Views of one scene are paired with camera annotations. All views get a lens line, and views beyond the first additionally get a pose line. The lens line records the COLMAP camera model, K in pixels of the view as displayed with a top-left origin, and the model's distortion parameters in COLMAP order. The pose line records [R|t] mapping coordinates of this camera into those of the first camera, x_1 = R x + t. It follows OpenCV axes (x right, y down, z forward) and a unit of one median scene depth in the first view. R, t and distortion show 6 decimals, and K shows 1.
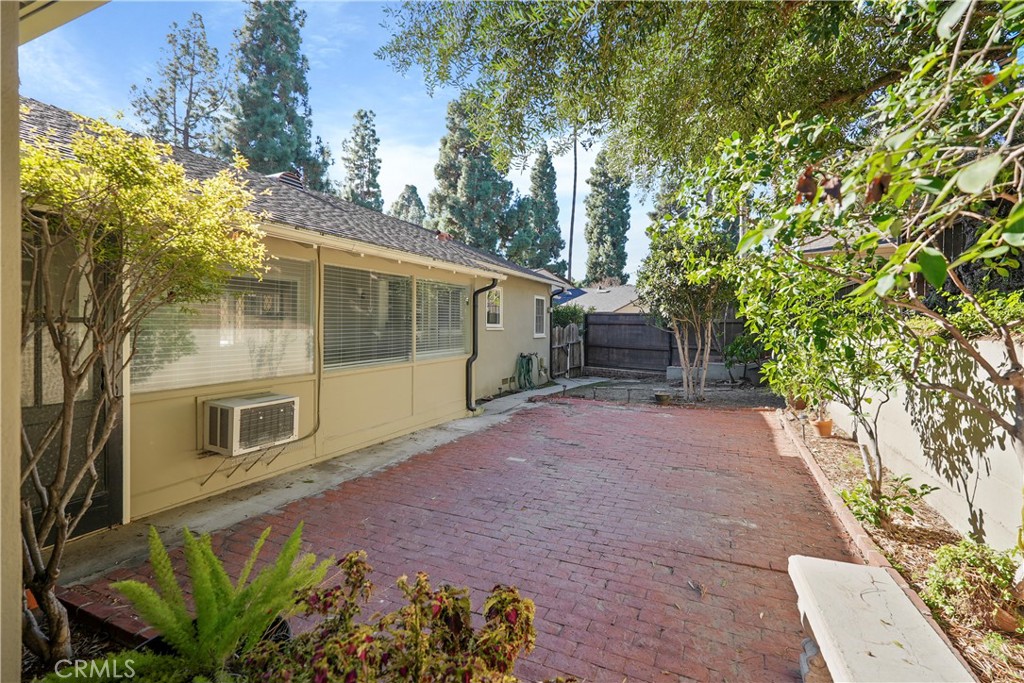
lens RADIAL K [[441.9, 0, 519.4], [0, 441.9, 324.8], [0, 0, 1]] dist [-0.010670, 0.002050]
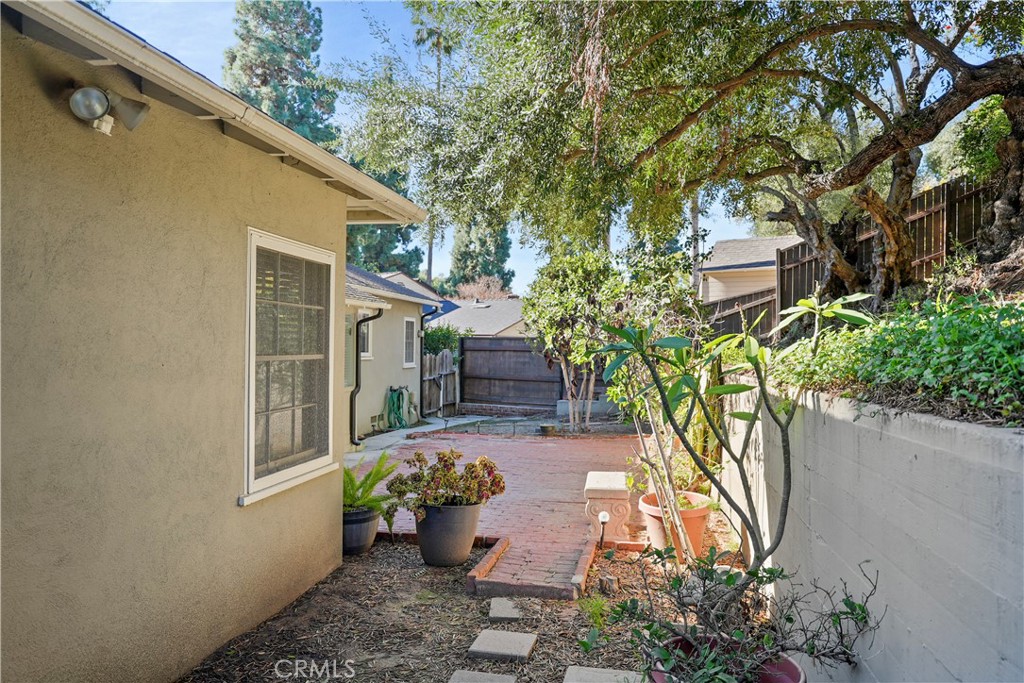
lens RADIAL K [[756.5, 0, 513.6], [0, 756.5, 339.9], [0, 0, 1]] dist [-0.009774, -0.001650]
pose [[0.970443, 0.002766, 0.241316, -0.094306], [-0.002105, 0.999993, -0.002997, -0.016714], [-0.241322, 0.002401, 0.970442, -0.373194]]
